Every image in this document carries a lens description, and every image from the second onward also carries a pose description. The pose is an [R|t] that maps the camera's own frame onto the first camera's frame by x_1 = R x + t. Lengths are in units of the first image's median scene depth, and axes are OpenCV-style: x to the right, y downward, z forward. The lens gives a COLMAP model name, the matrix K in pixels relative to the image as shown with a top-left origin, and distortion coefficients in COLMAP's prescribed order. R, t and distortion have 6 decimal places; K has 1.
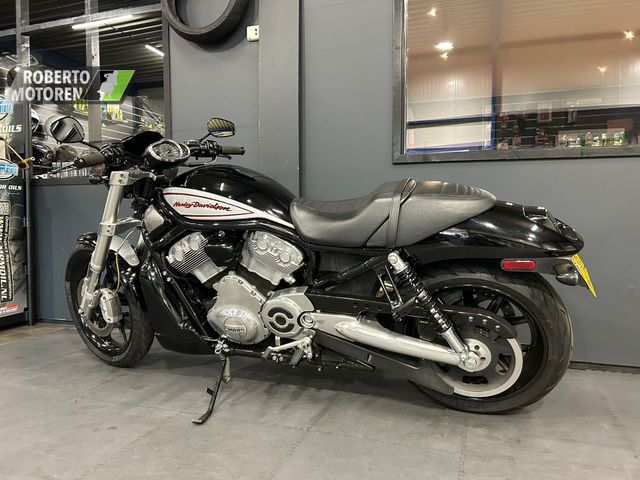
lens RADIAL K [[499.4, 0, 320.0], [0, 499.4, 240.0], [0, 0, 1]] dist [0.031990, -0.008613]
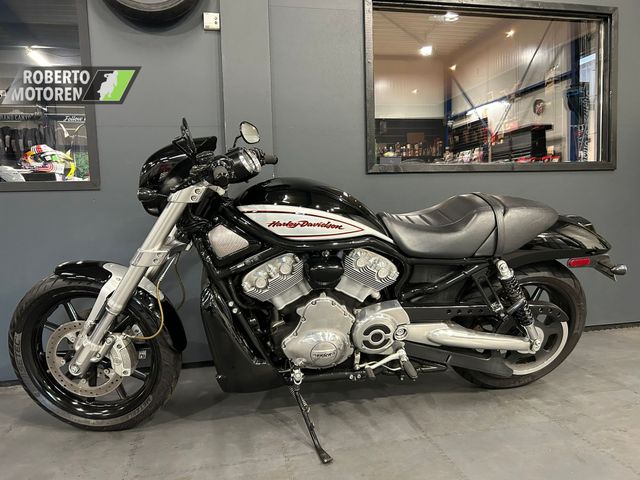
lens RADIAL K [[503.2, 0, 322.2], [0, 503.2, 243.7], [0, 0, 1]] dist [0.024298, -0.005190]
pose [[0.851327, -0.062864, 0.520856, -0.666639], [0.052392, 0.998019, 0.034821, -0.062340], [-0.522013, -0.002355, 0.852934, 0.205544]]
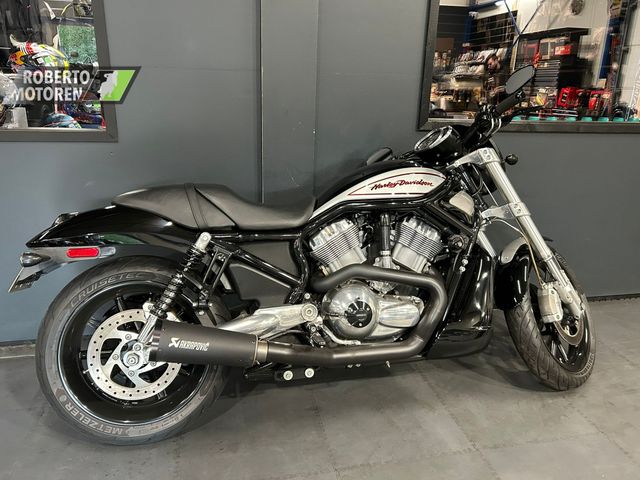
lens RADIAL K [[499.4, 0, 320.0], [0, 499.4, 240.0], [0, 0, 1]] dist [0.031990, -0.008613]
pose [[0.845378, -0.138793, 0.515822, -0.696678], [-0.006980, 0.962702, 0.270475, -0.275950], [-0.534122, -0.232254, 0.812879, 0.397750]]
